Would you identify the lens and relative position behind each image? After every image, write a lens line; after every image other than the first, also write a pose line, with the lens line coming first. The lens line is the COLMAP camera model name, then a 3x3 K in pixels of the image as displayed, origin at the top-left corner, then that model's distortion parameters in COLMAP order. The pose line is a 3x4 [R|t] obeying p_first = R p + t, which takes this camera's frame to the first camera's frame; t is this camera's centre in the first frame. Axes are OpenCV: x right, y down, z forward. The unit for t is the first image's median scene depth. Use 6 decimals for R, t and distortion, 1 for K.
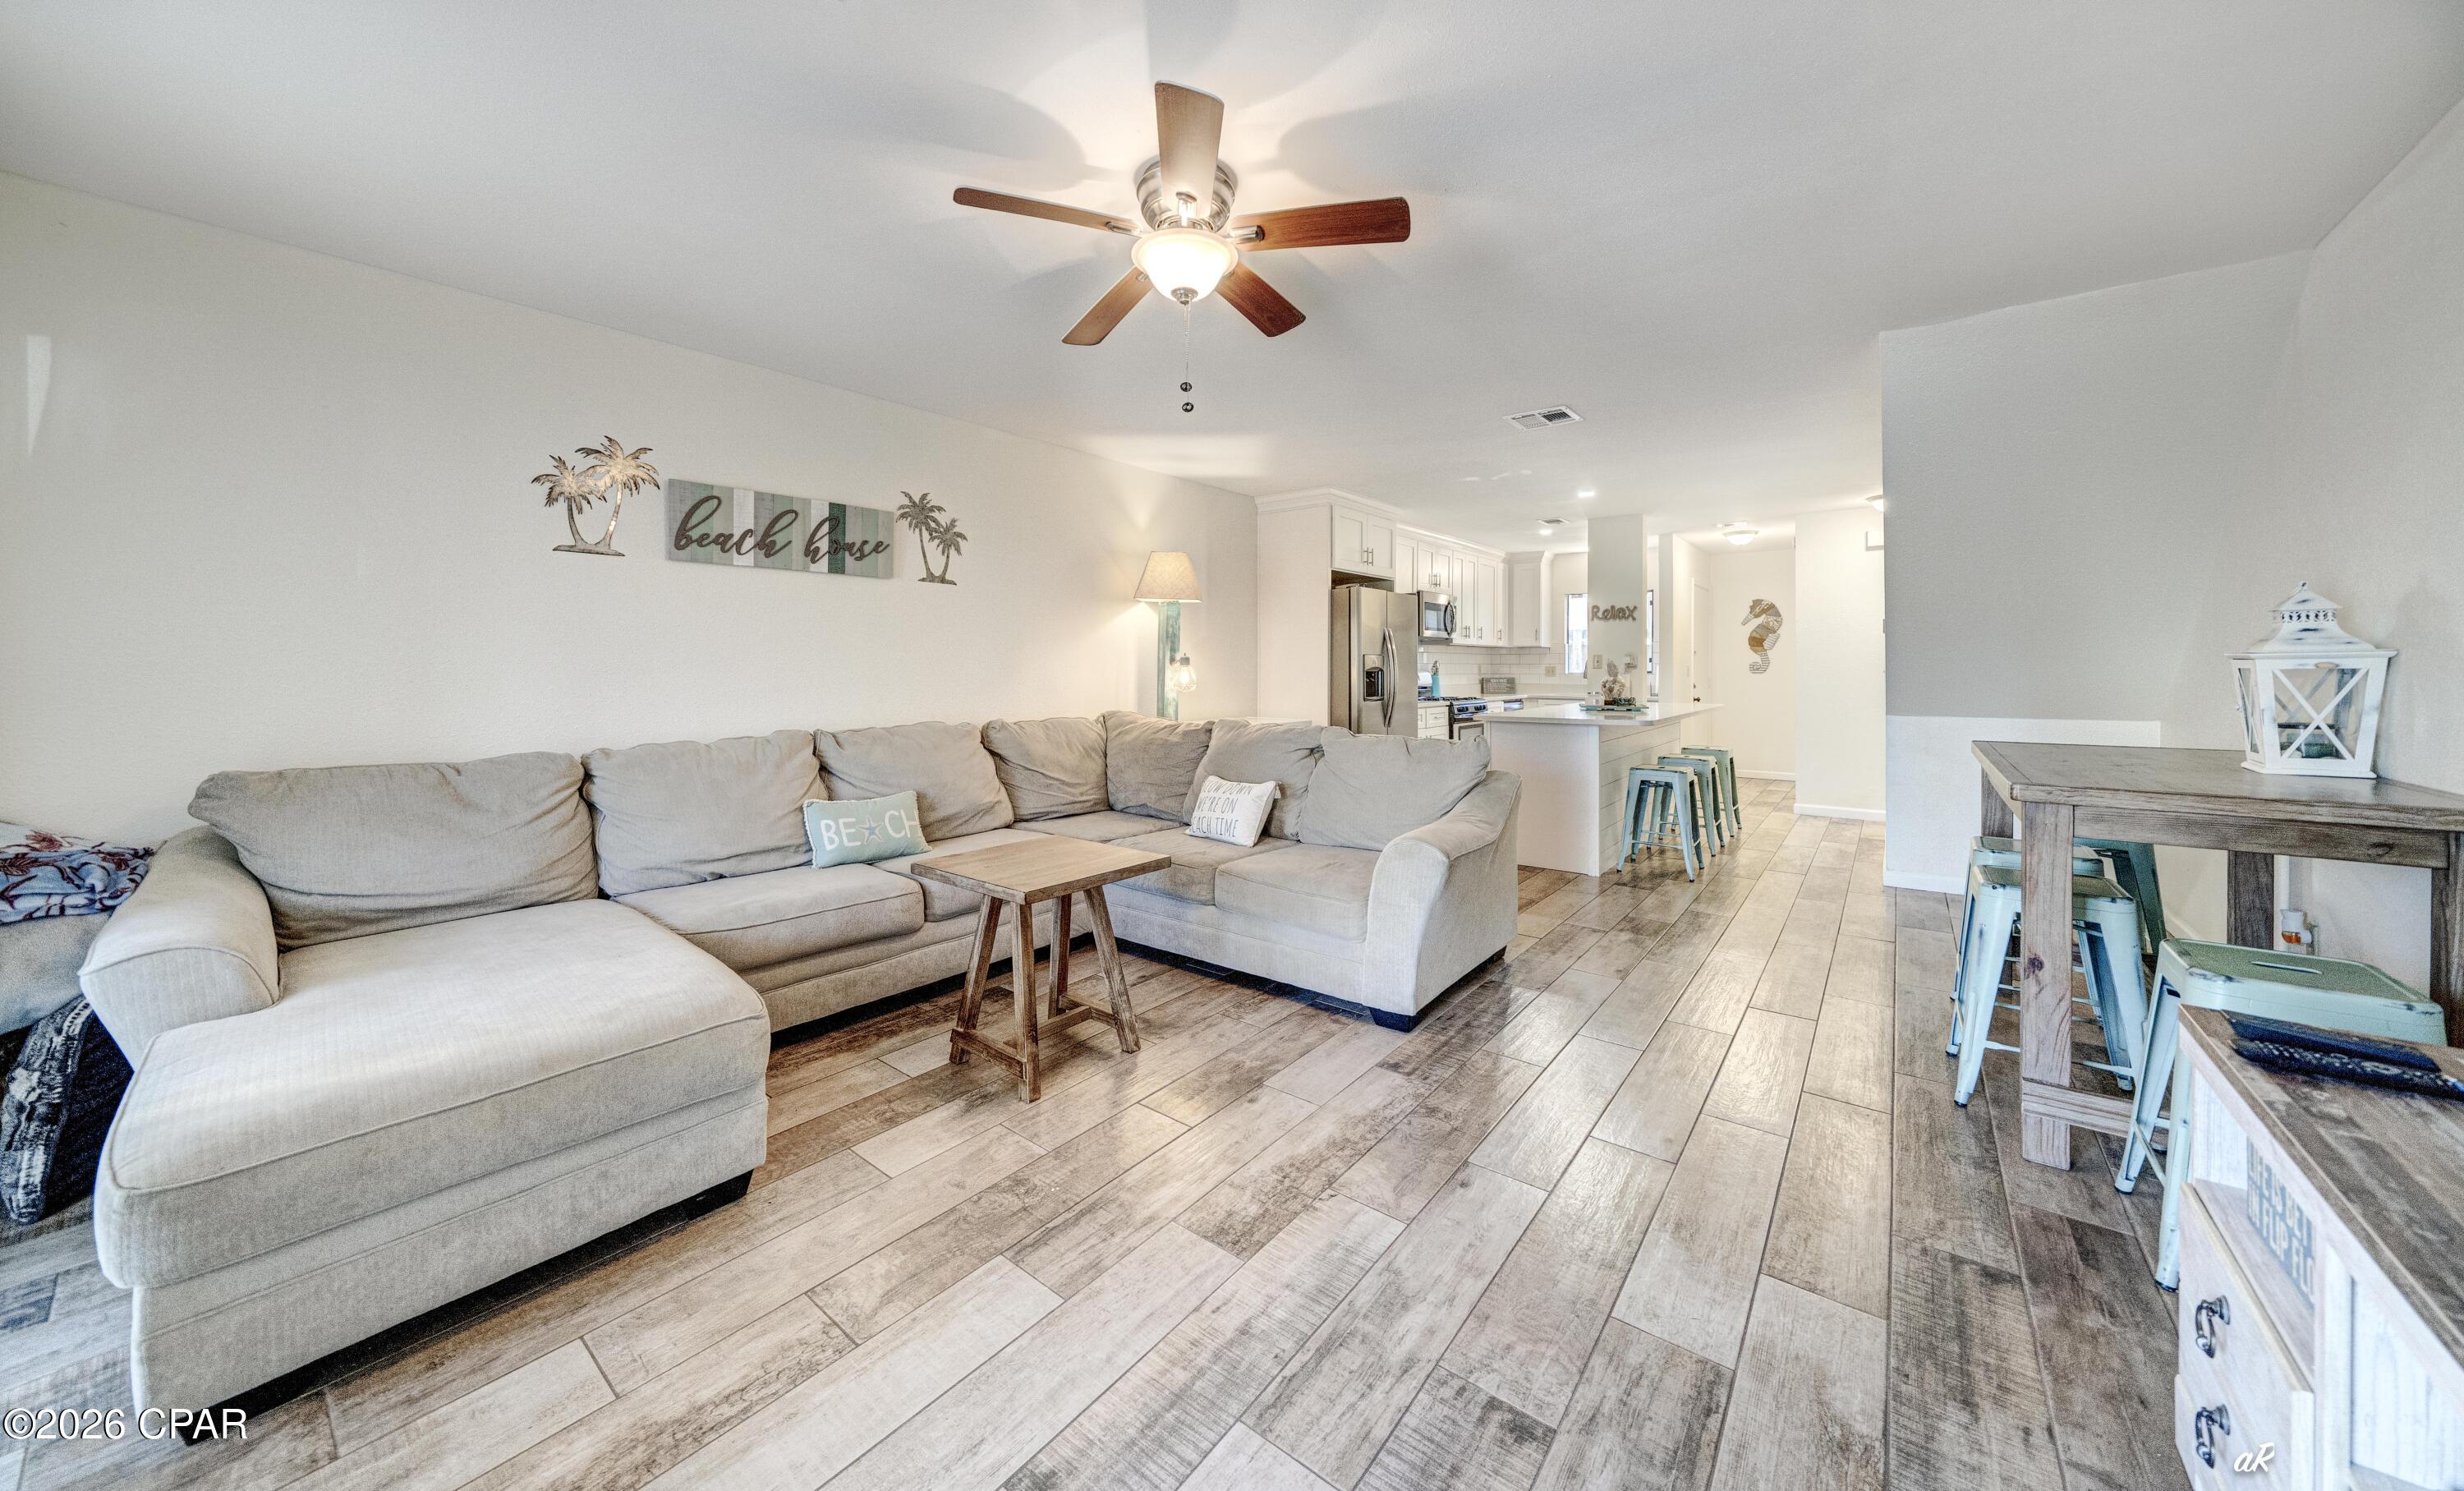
lens RADIAL K [[851.5, 0, 1246.5], [0, 851.5, 671.0], [0, 0, 1]] dist [-0.010254, 0.000415]
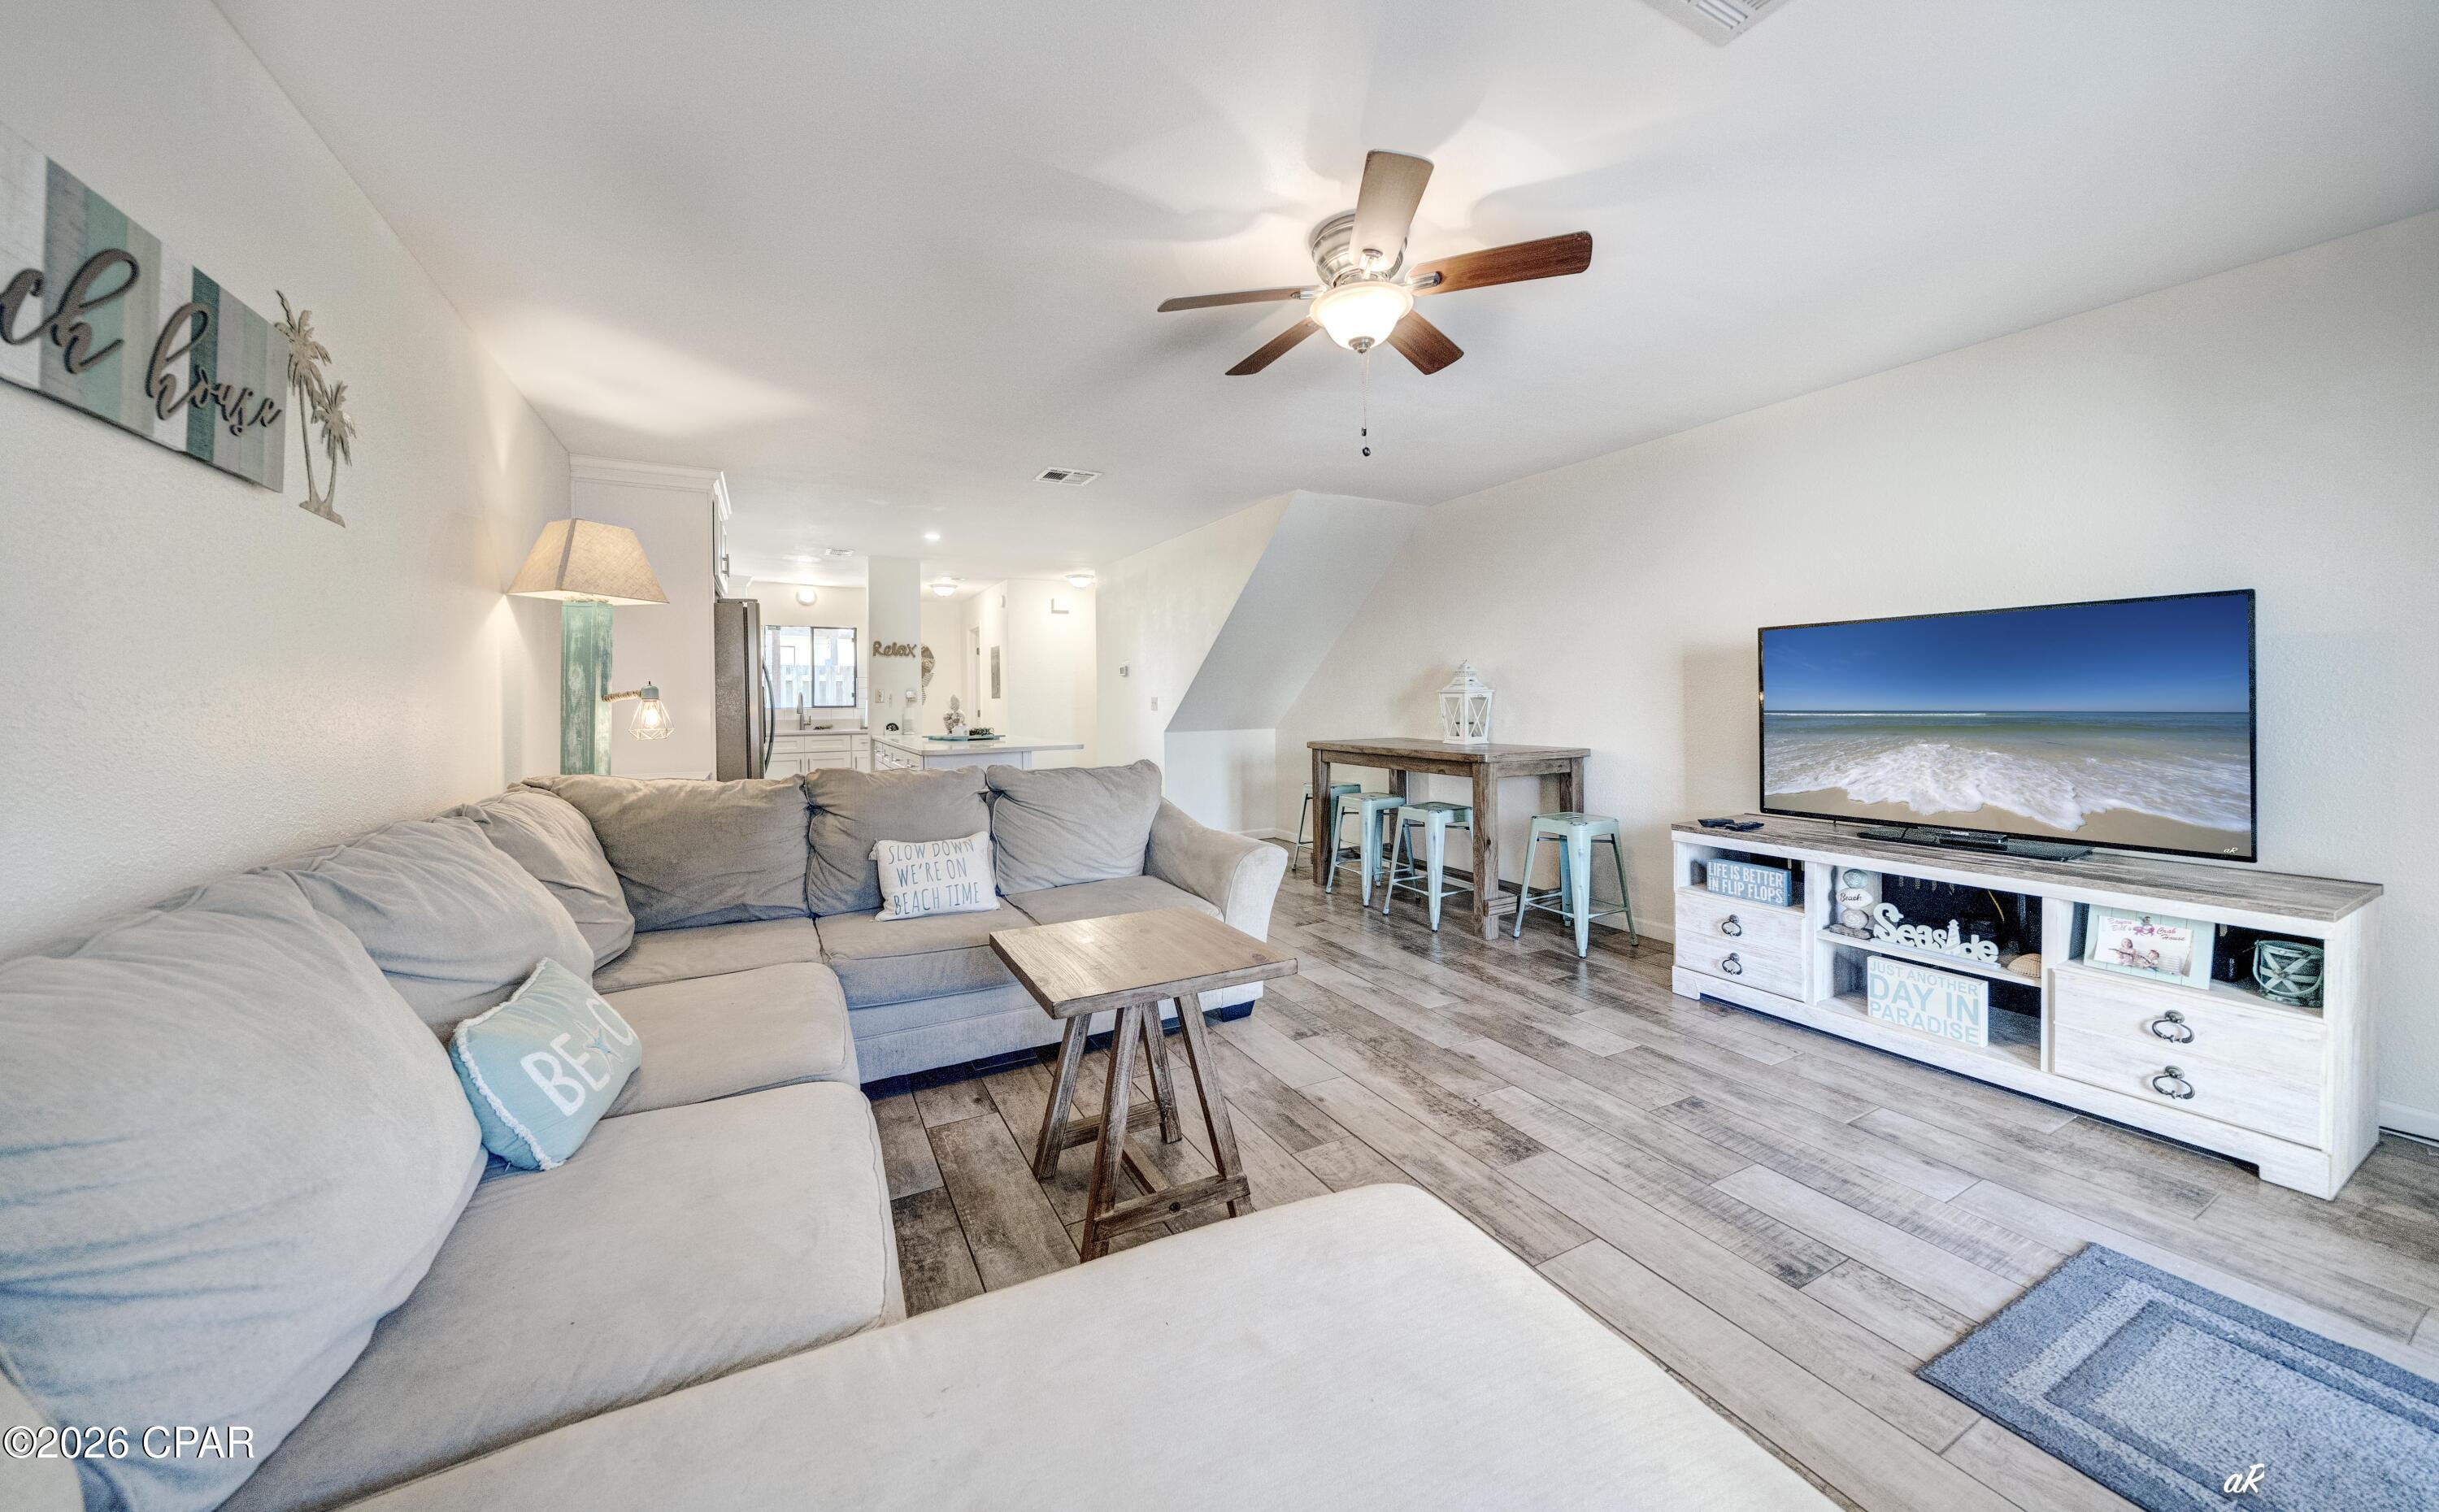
lens RADIAL K [[816.5, 0, 1208.1], [0, 816.5, 703.4], [0, 0, 1]] dist [-0.011978, -0.000394]
pose [[0.412003, -0.006835, 0.911157, -0.625468], [0.010470, 0.999941, 0.002767, -0.000870], [-0.911122, 0.008400, 0.412051, 0.442381]]
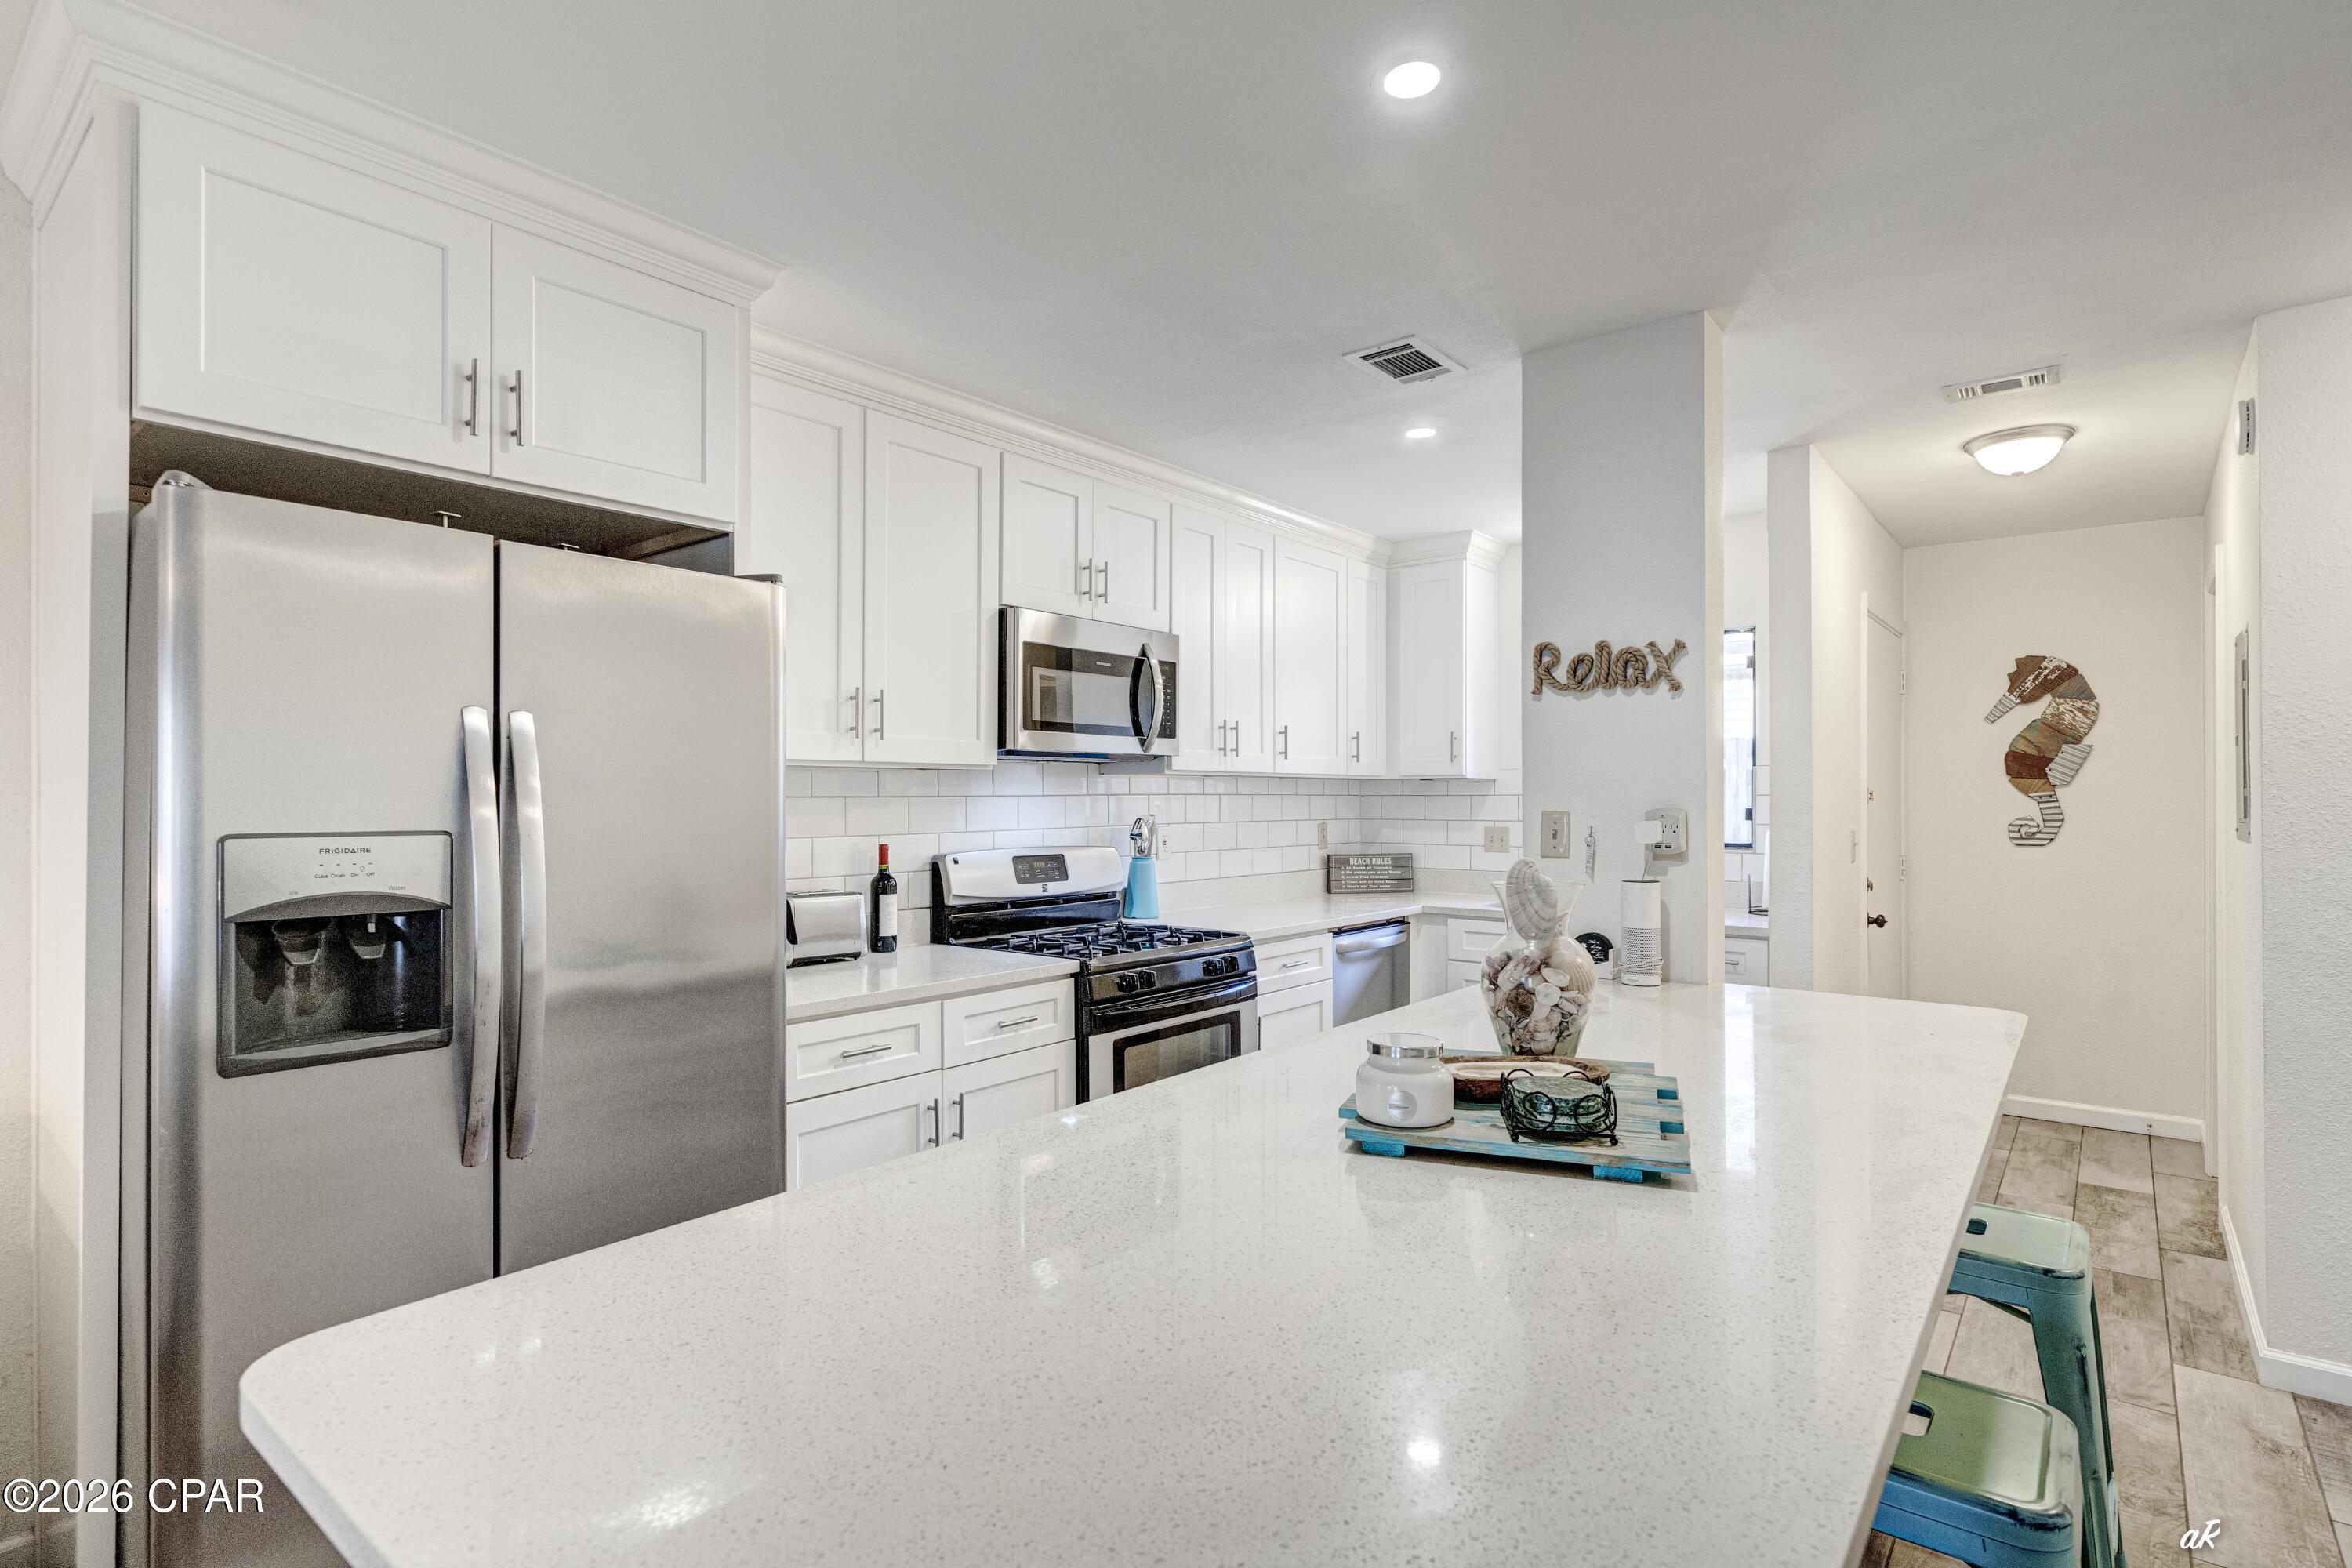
lens RADIAL K [[1161.9, 0, 1177.8], [0, 1161.9, 792.2], [0, 0, 1]] dist [-0.004533, -0.000744]
pose [[0.999663, 0.001863, -0.025900, 0.561462], [-0.002063, 0.999968, -0.007682, -0.042690], [0.025885, 0.007733, 0.999635, 1.147393]]
